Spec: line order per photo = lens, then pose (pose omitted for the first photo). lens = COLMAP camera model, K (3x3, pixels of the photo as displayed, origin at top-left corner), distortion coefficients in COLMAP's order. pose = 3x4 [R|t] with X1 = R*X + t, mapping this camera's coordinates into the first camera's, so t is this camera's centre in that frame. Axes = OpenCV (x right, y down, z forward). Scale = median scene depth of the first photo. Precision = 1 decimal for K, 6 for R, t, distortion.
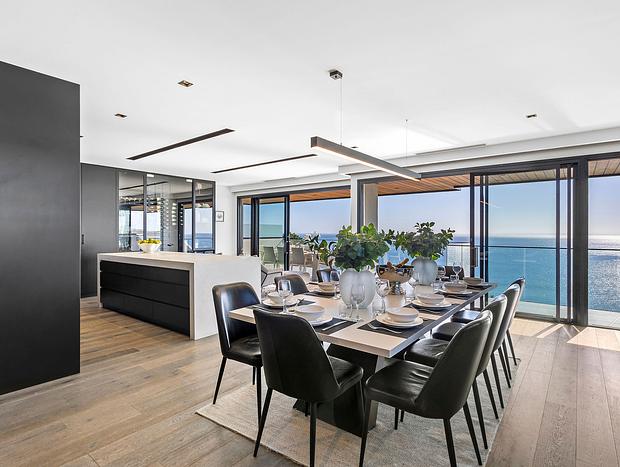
lens RADIAL K [[336.0, 0, 310.0], [0, 336.0, 233.5], [0, 0, 1]] dist [-0.000492, -0.000549]
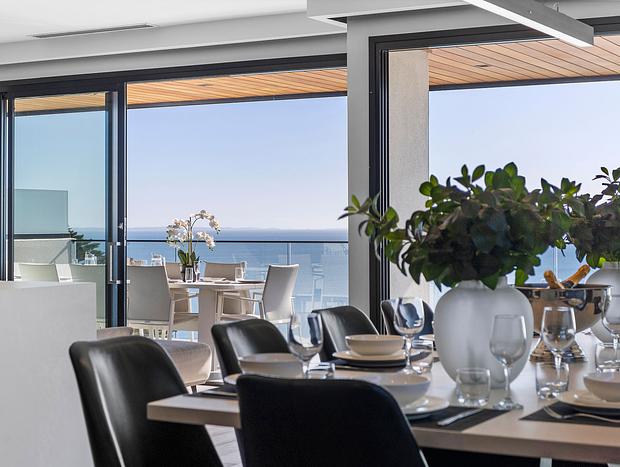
lens RADIAL K [[1223.0, 0, 310.0], [0, 1223.0, 233.5], [0, 0, 1]] dist [-0.030534, -0.176355]
pose [[0.988499, -0.006643, 0.151084, -0.063711], [0.005828, 0.999966, 0.005838, 0.010258], [-0.151117, -0.004890, 0.988504, -0.077350]]
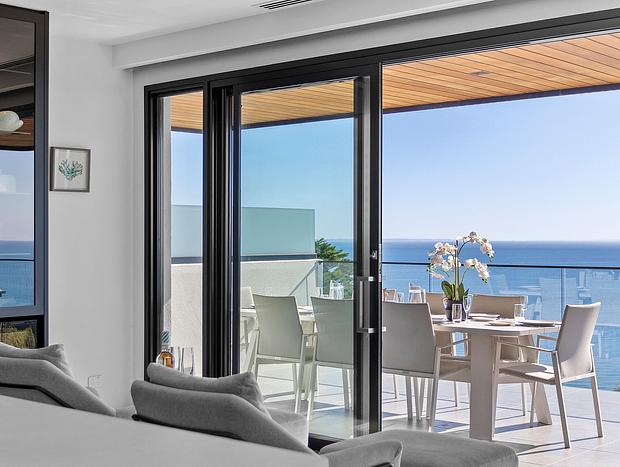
lens RADIAL K [[968.4, 0, 310.0], [0, 968.4, 233.5], [0, 0, 1]] dist [0.009614, 0.003870]
pose [[0.998242, -0.004689, -0.059085, -0.070235], [0.004389, 0.999977, -0.005213, -0.002190], [0.059108, 0.004945, 0.998239, 0.370681]]
